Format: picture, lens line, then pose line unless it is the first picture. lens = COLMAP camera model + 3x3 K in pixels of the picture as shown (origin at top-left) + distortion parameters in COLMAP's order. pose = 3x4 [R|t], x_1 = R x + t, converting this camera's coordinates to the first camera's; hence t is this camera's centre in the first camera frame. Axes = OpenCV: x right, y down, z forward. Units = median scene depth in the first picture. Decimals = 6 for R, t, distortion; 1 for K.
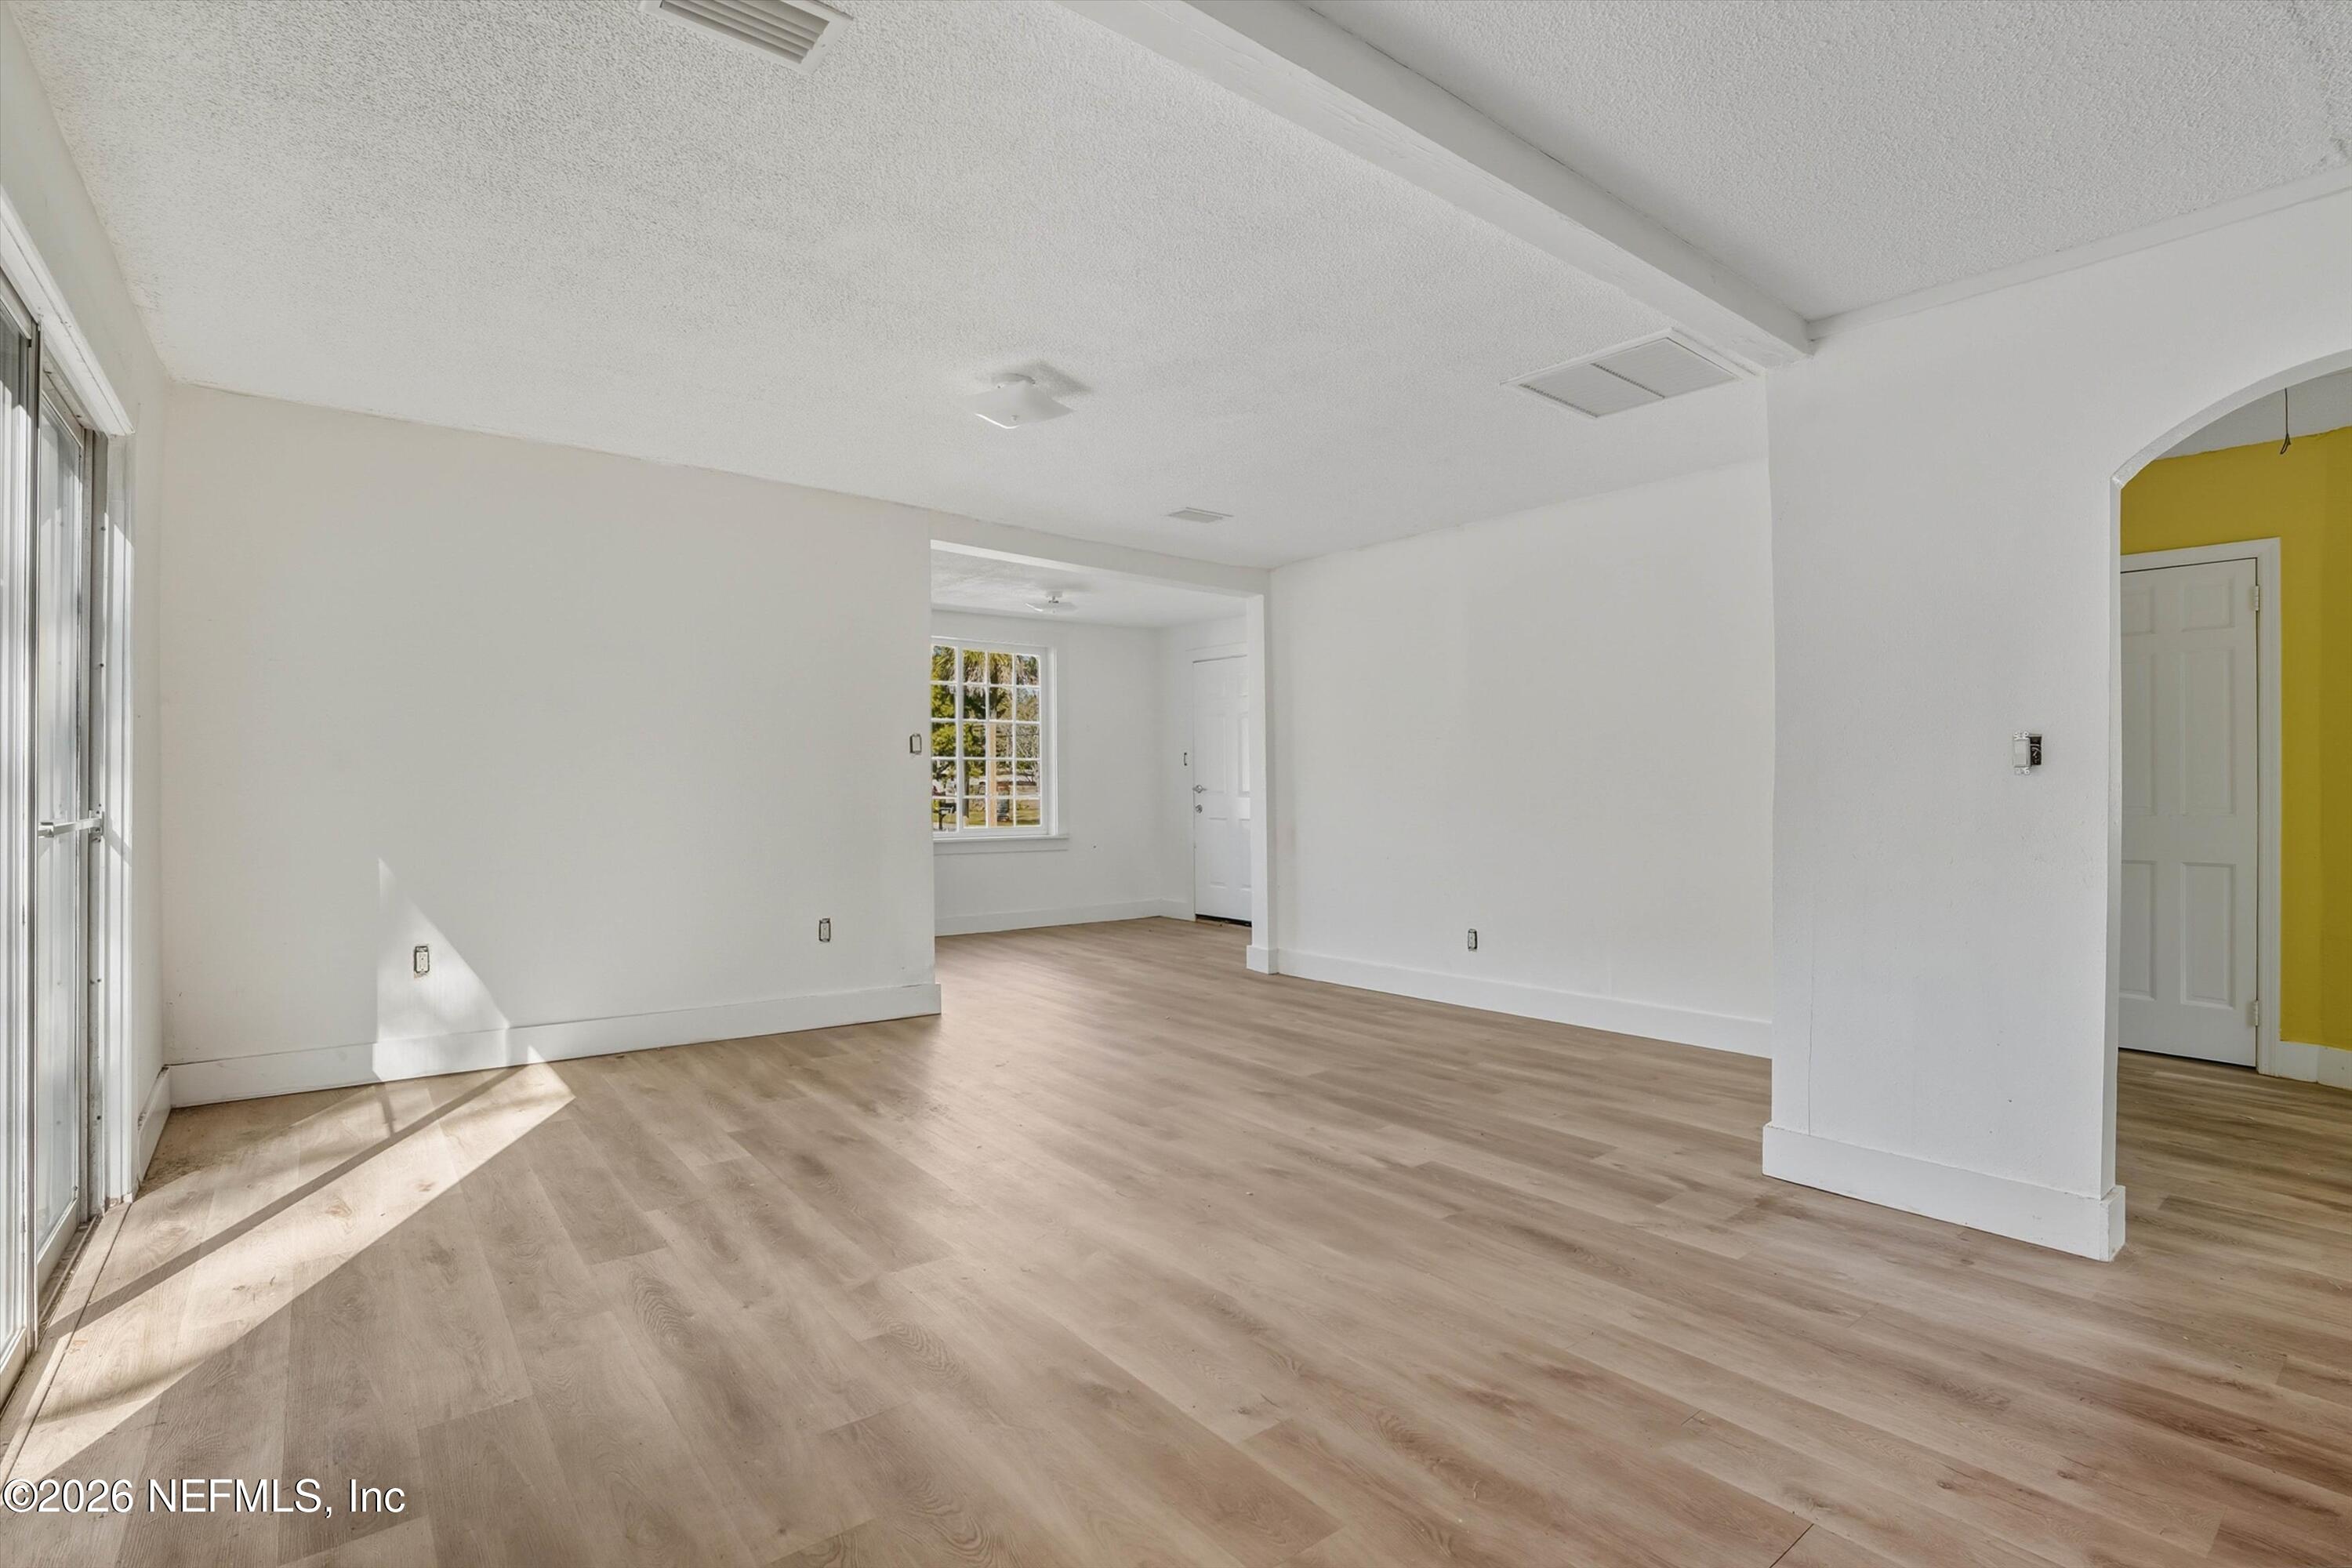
lens RADIAL K [[1114.7, 0, 1182.4], [0, 1114.7, 783.0], [0, 0, 1]] dist [-0.077493, 0.028699]
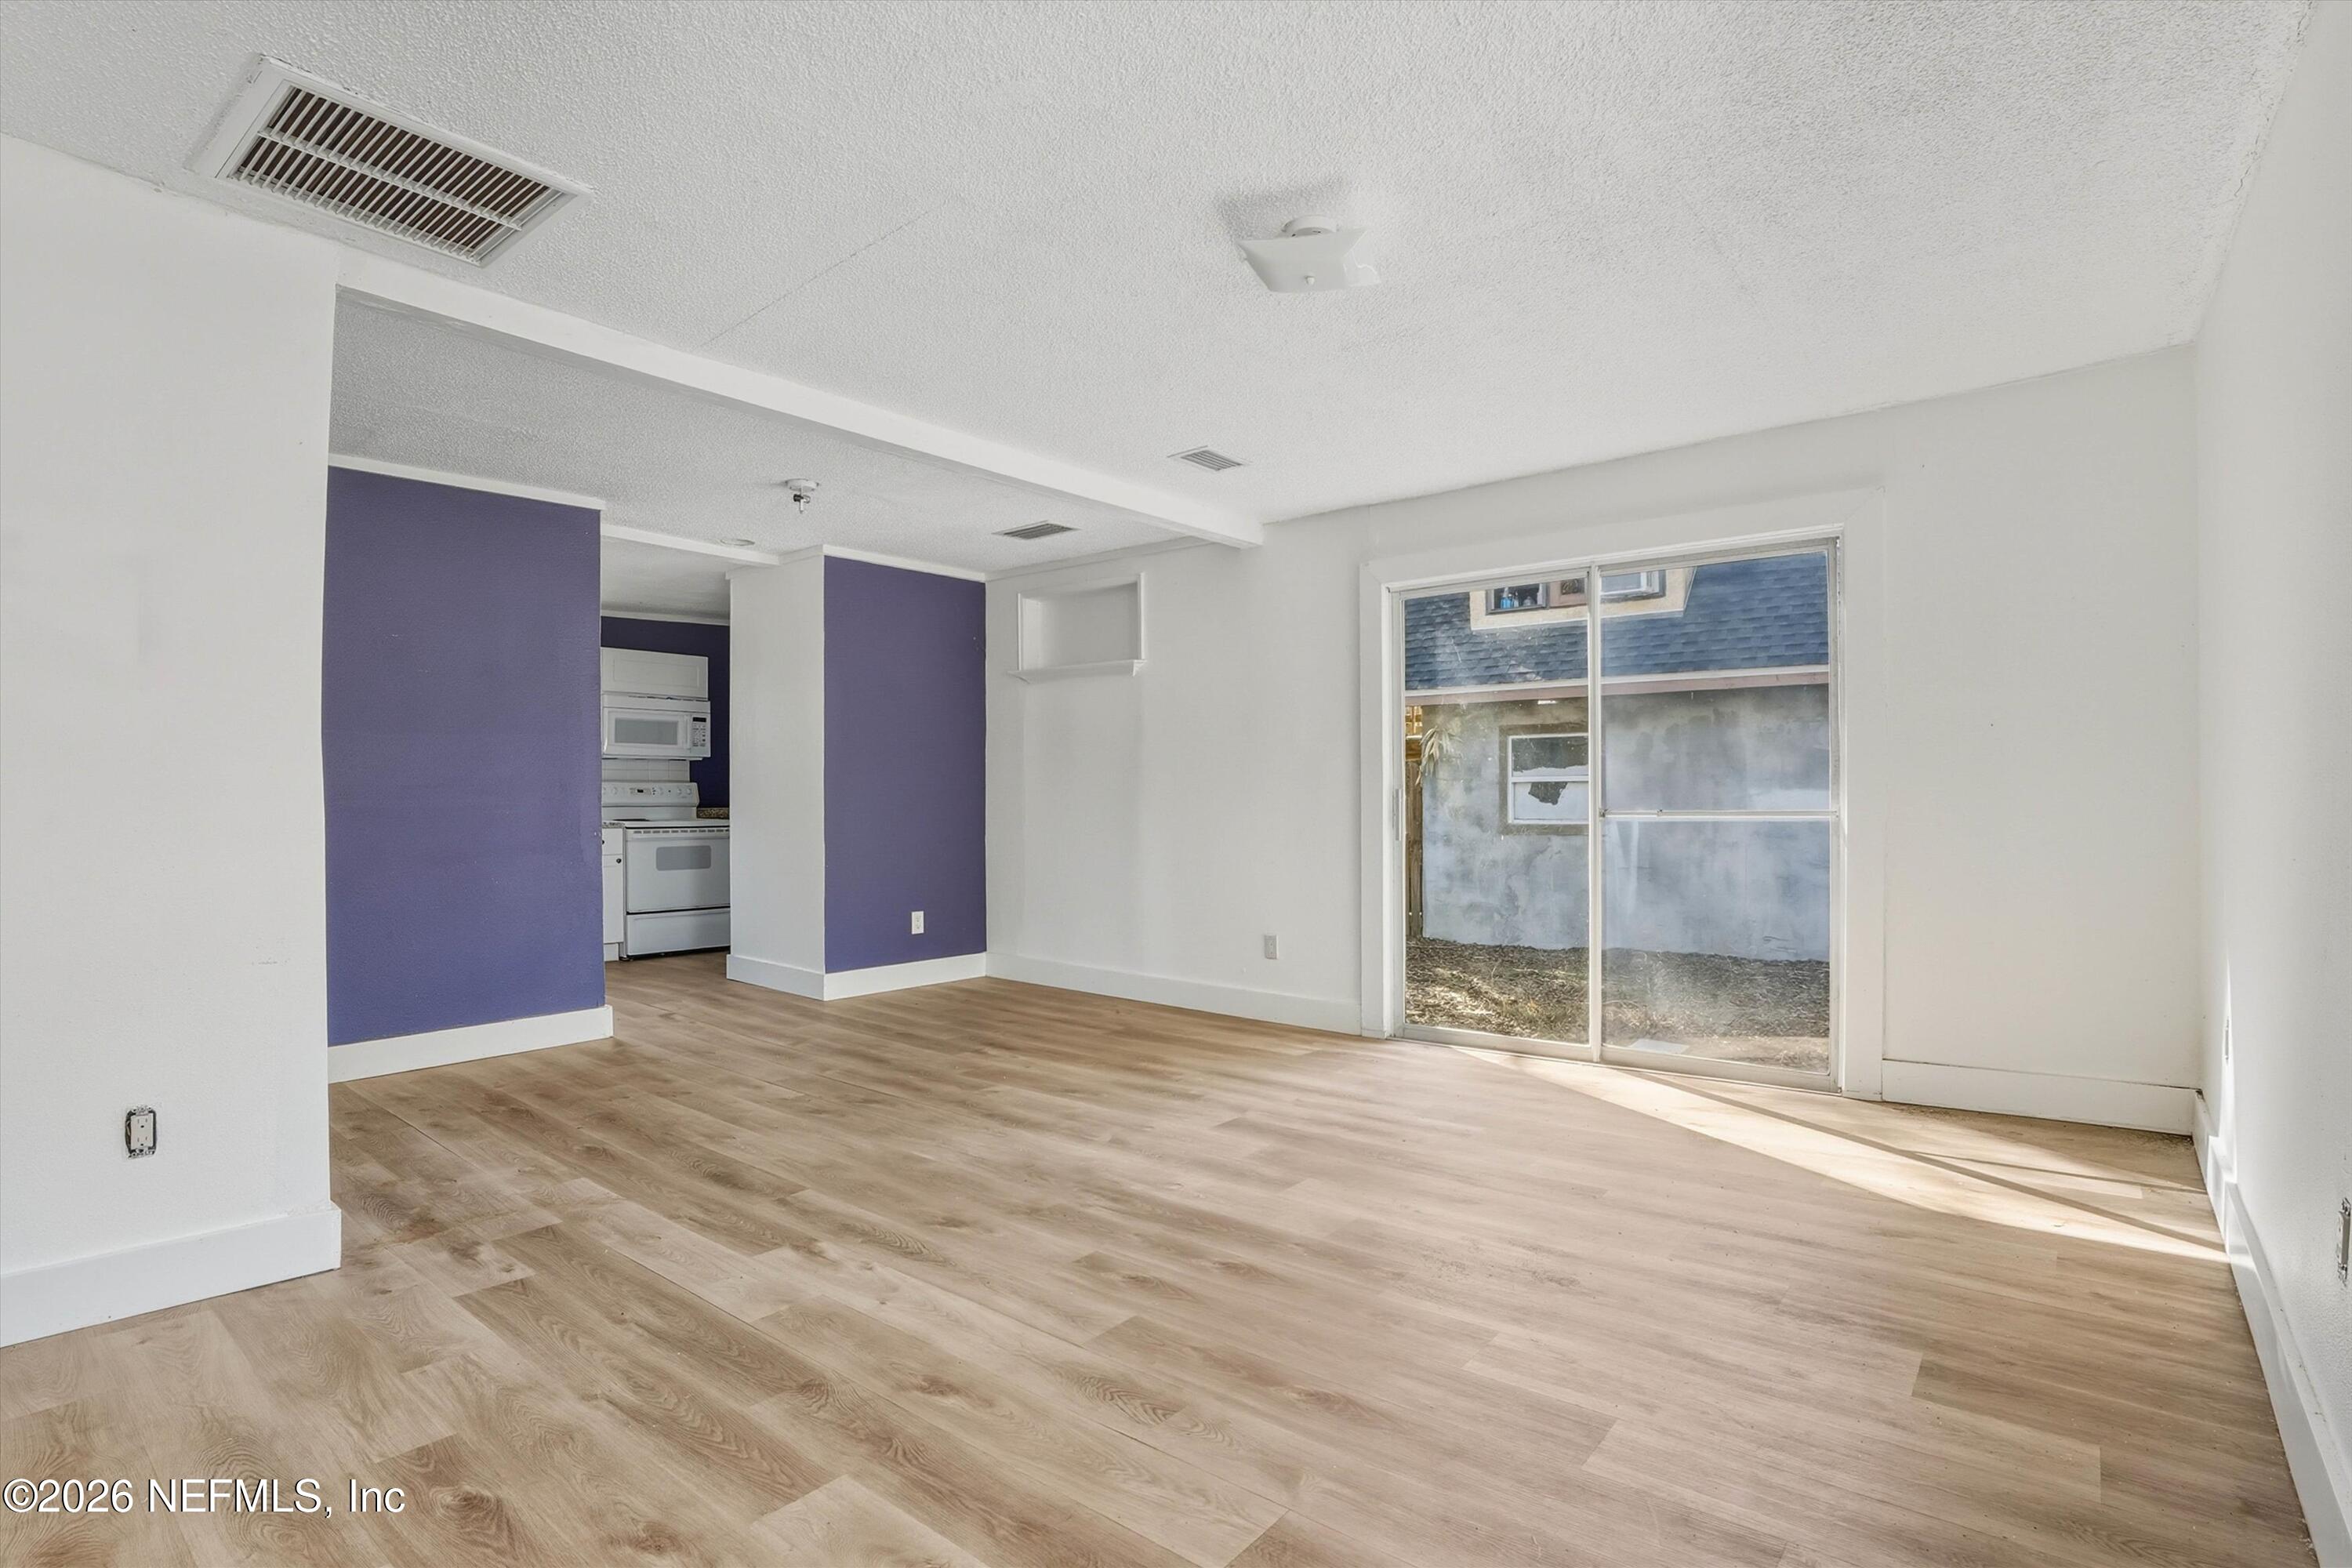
lens RADIAL K [[1114.7, 0, 1182.4], [0, 1114.7, 783.0], [0, 0, 1]] dist [-0.077493, 0.028699]
pose [[-0.977714, 0.001641, -0.209937, 0.100805], [0.004658, 0.999893, -0.013878, 0.017432], [0.209892, -0.014547, -0.977616, 2.100424]]
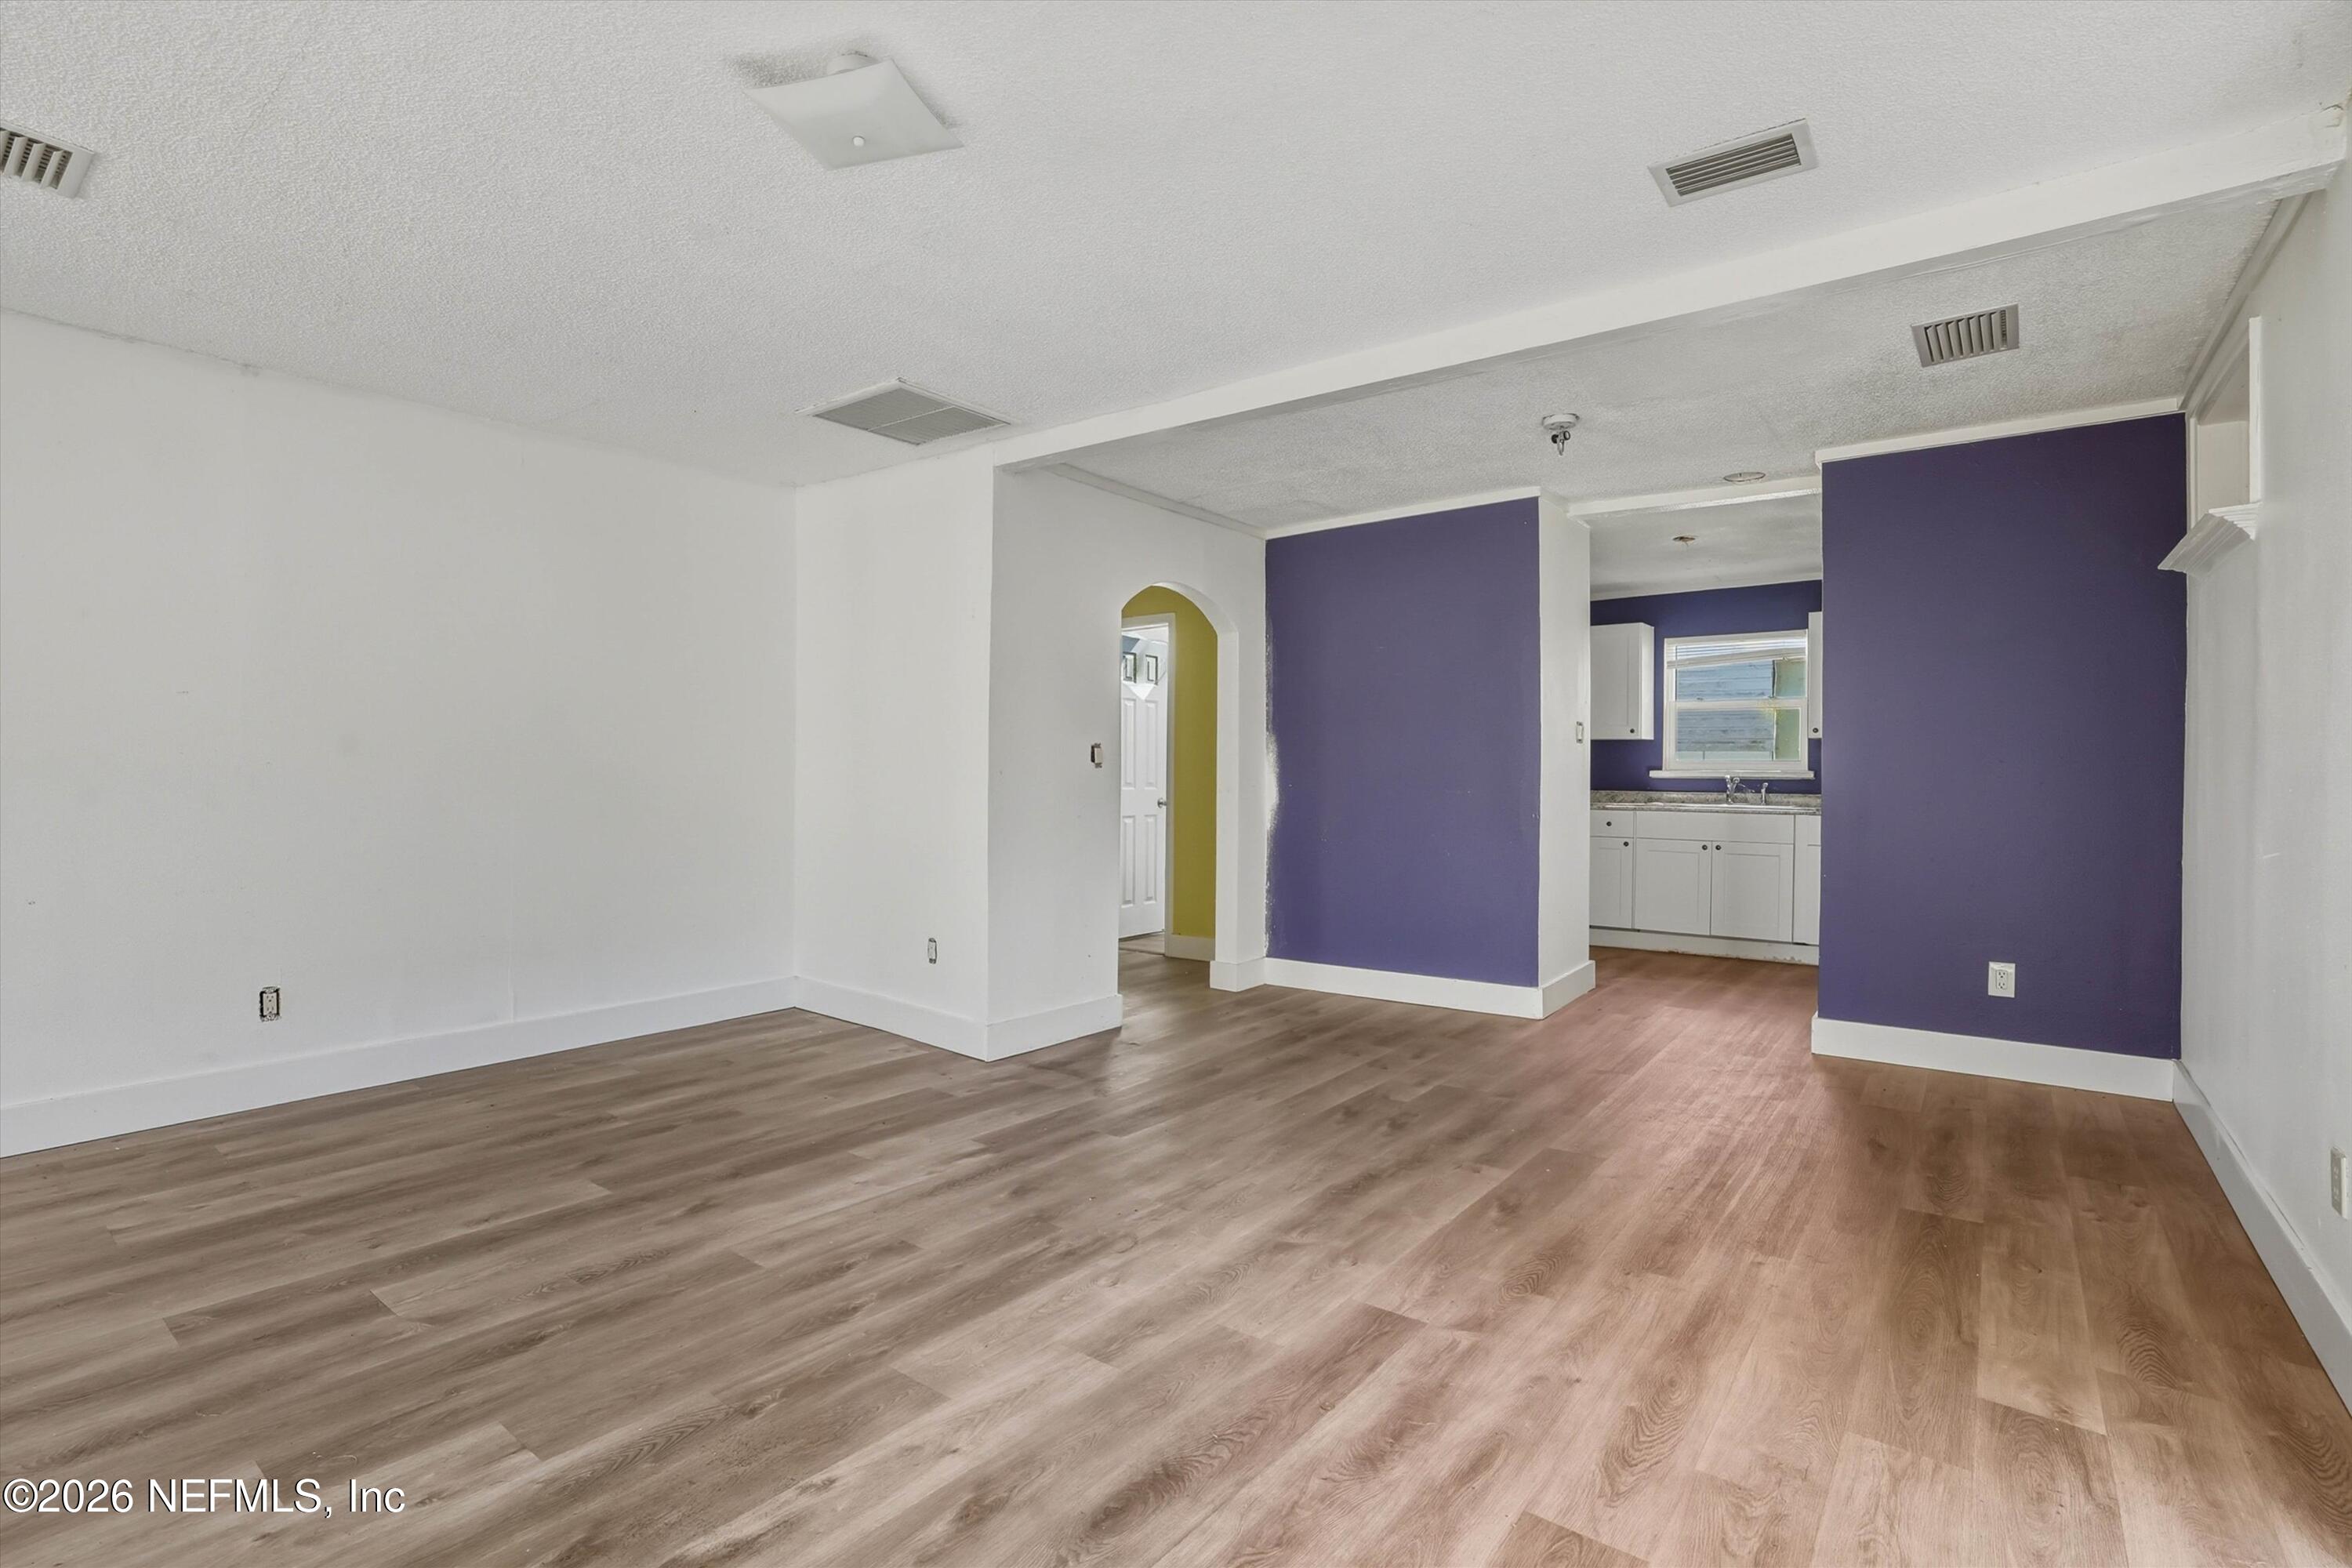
lens RADIAL K [[1114.7, 0, 1182.4], [0, 1114.7, 783.0], [0, 0, 1]] dist [-0.077493, 0.028699]
pose [[-0.245028, -0.011291, 0.969450, -0.921518], [-0.007966, 0.999922, 0.009633, 0.003062], [-0.969483, -0.005362, -0.245099, 1.213554]]
